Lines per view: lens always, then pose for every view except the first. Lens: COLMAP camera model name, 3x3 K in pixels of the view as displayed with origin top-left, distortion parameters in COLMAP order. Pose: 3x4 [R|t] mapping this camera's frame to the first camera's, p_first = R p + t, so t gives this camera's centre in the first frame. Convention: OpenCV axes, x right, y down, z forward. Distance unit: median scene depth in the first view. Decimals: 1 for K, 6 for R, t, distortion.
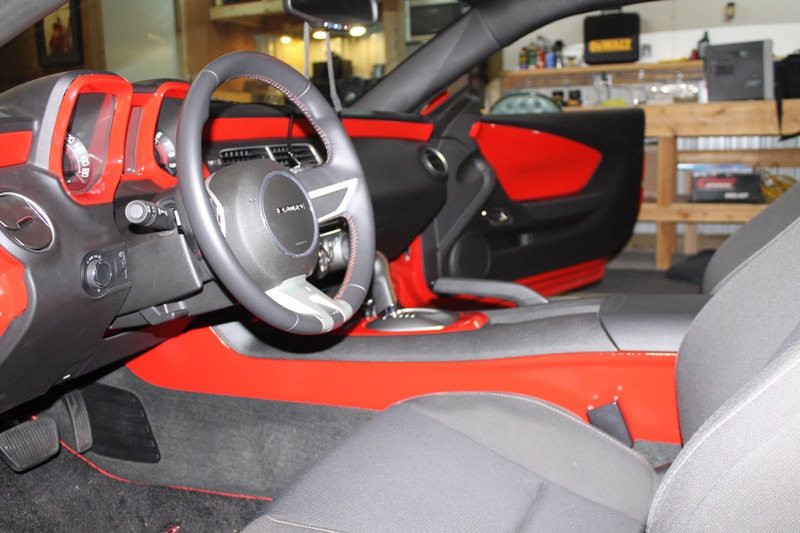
lens RADIAL K [[783.1, 0, 399.5], [0, 783.1, 250.7], [0, 0, 1]] dist [-0.058481, 0.008064]
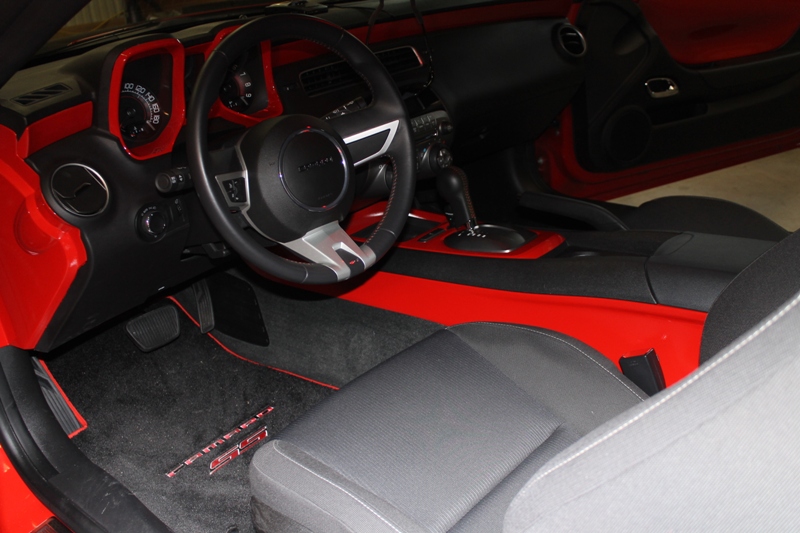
lens RADIAL K [[825.4, 0, 400.0], [0, 825.4, 266.5], [0, 0, 1]] dist [-0.105507, 0.022034]
pose [[0.957116, 0.066607, -0.281944, 0.221253], [0.004065, 0.970028, 0.242960, -0.141528], [0.289676, -0.233687, 0.928158, -0.034919]]
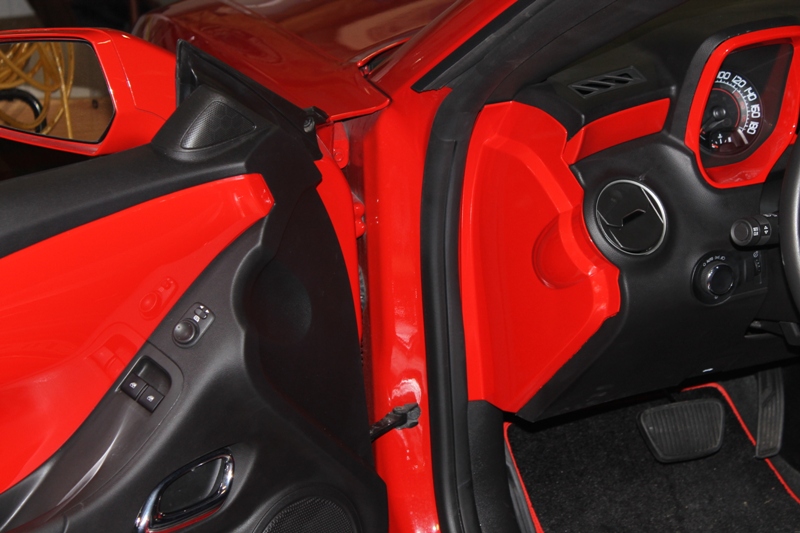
lens RADIAL K [[1983.6, 0, 399.4], [0, 1983.6, 250.8], [0, 0, 1]] dist [0.026789, 0.583168]
pose [[0.710892, 0.225839, -0.666055, 0.543177], [-0.101541, 0.970077, 0.220546, -0.301471], [0.695933, -0.089153, 0.712551, -0.522936]]
